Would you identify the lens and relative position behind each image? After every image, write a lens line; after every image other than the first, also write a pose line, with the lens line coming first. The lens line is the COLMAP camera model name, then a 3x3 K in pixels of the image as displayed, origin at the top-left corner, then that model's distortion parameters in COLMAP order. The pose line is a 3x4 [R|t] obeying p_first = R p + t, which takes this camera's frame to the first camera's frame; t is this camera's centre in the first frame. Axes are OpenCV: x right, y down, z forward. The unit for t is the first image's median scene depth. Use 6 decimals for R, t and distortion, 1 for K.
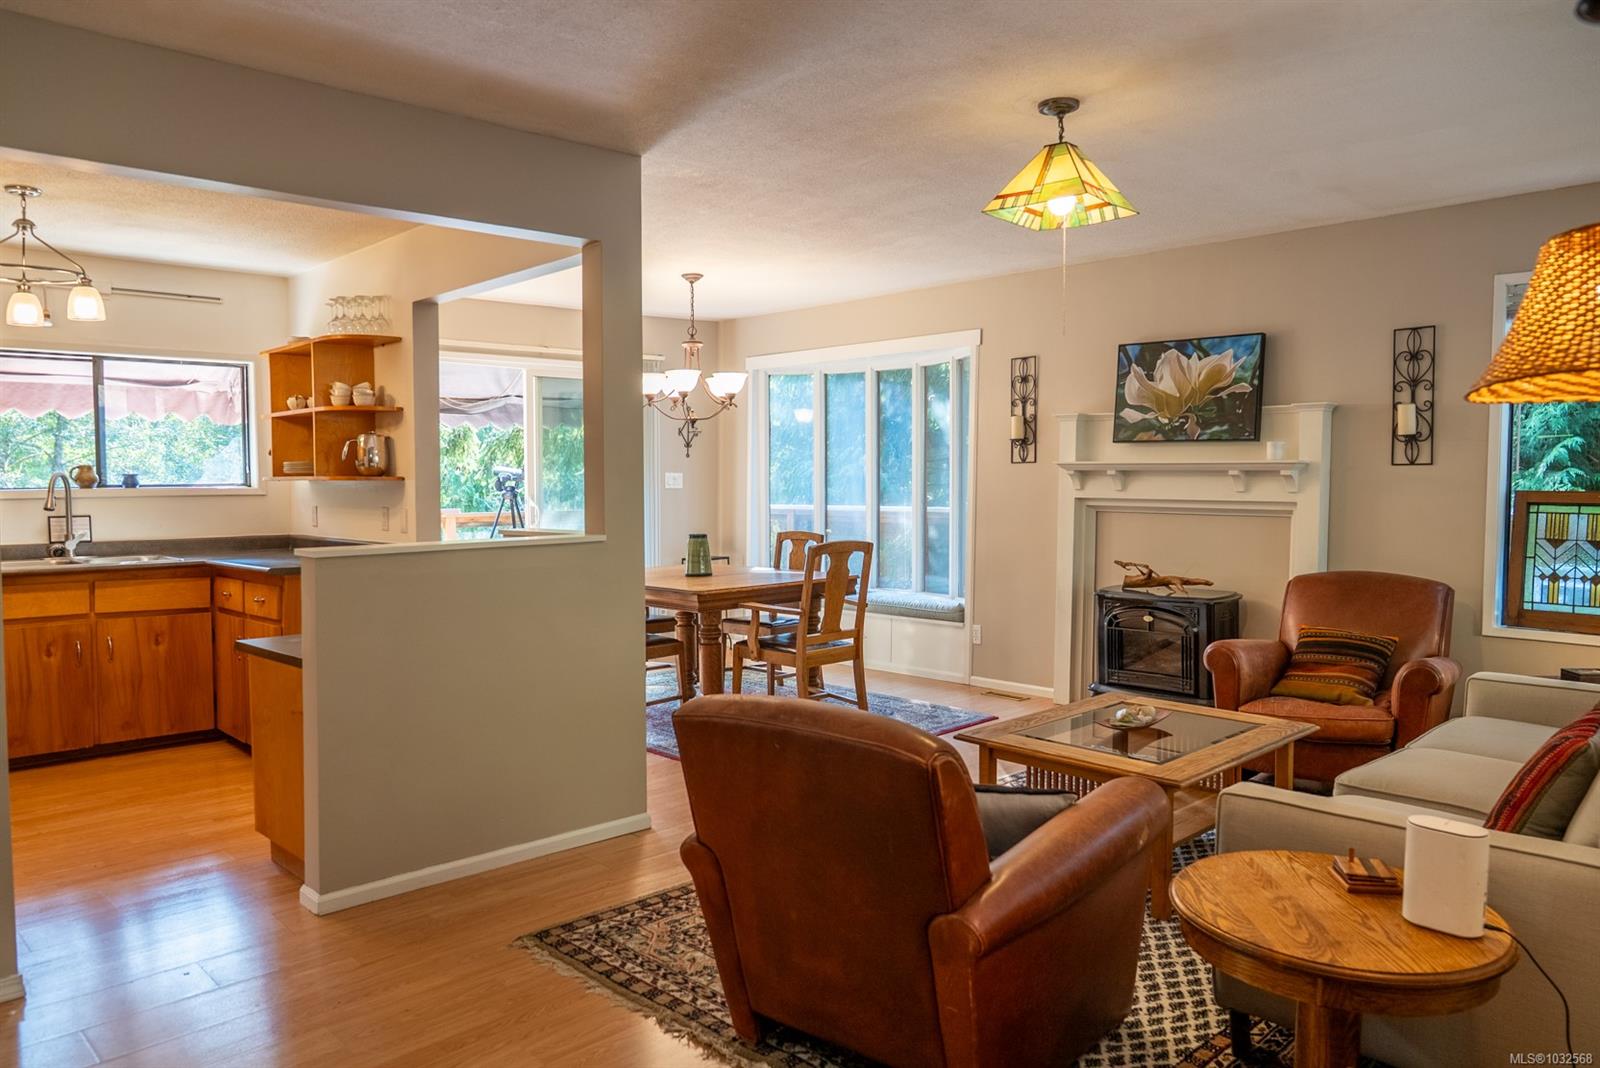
lens RADIAL K [[1094.8, 0, 803.8], [0, 1094.8, 527.9], [0, 0, 1]] dist [-0.036915, 0.008152]
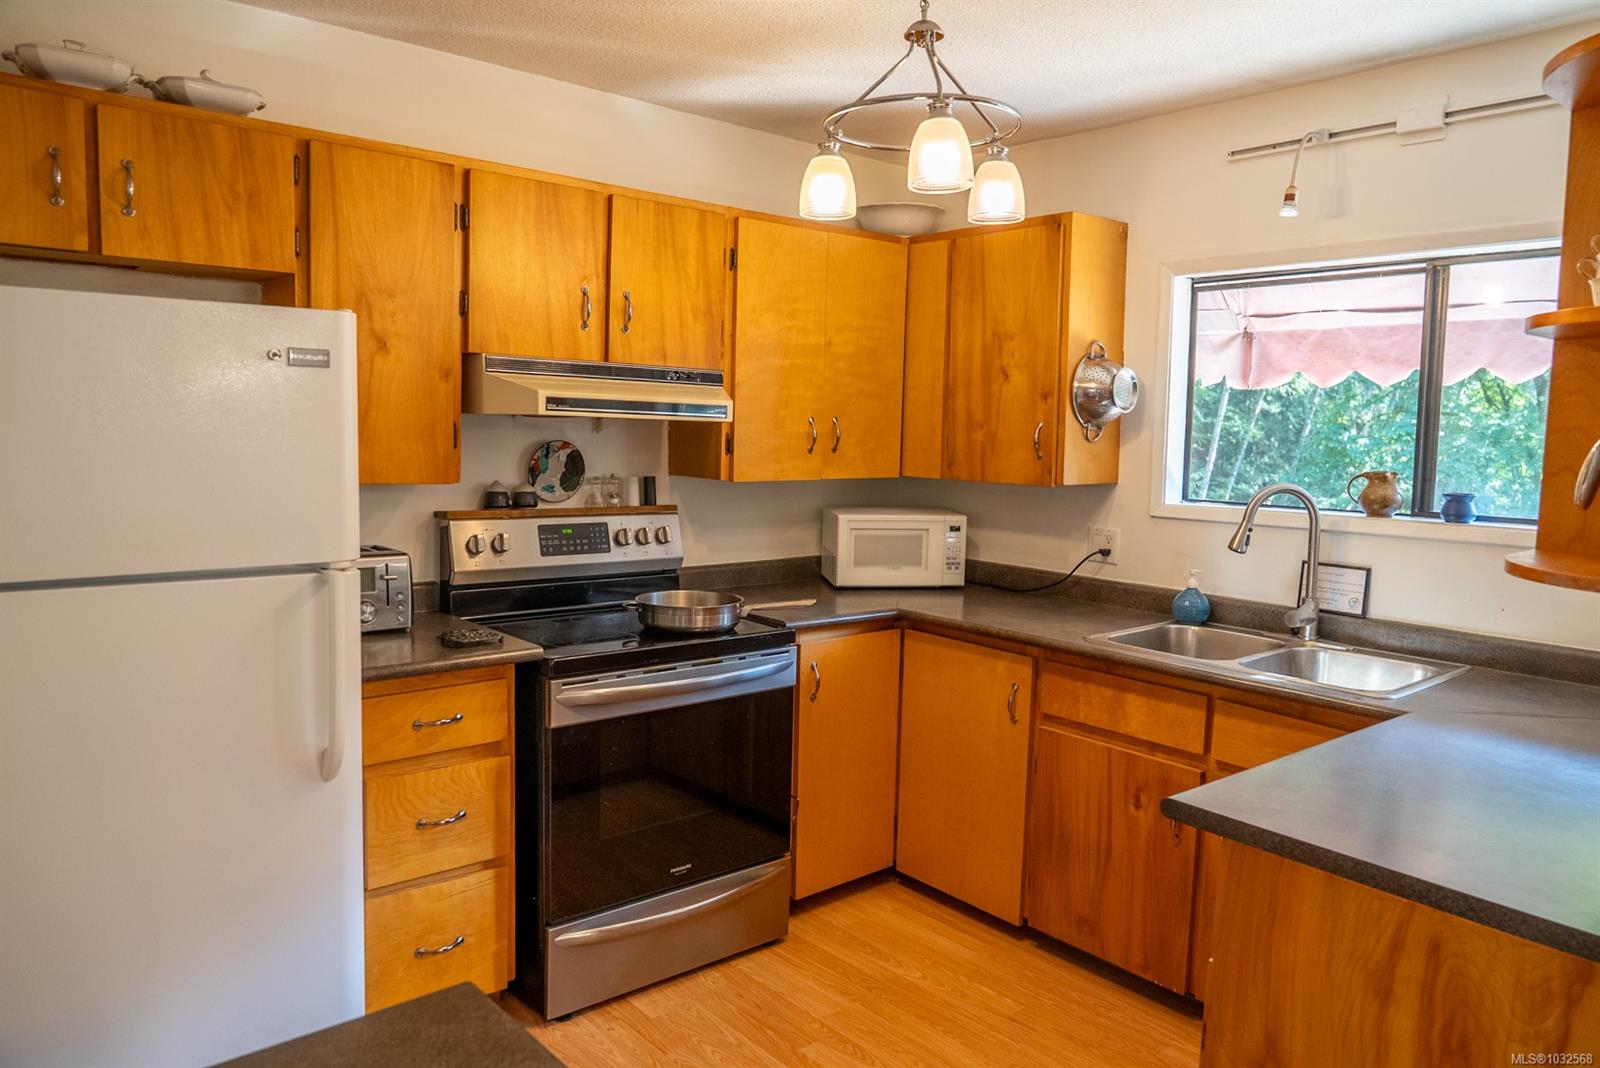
lens RADIAL K [[1094.8, 0, 803.8], [0, 1094.8, 527.9], [0, 0, 1]] dist [-0.036915, 0.008152]
pose [[-0.071938, 0.097609, -0.992622, -0.124992], [-0.068813, 0.992343, 0.102568, -0.070141], [0.995033, 0.075684, -0.064671, 0.802291]]
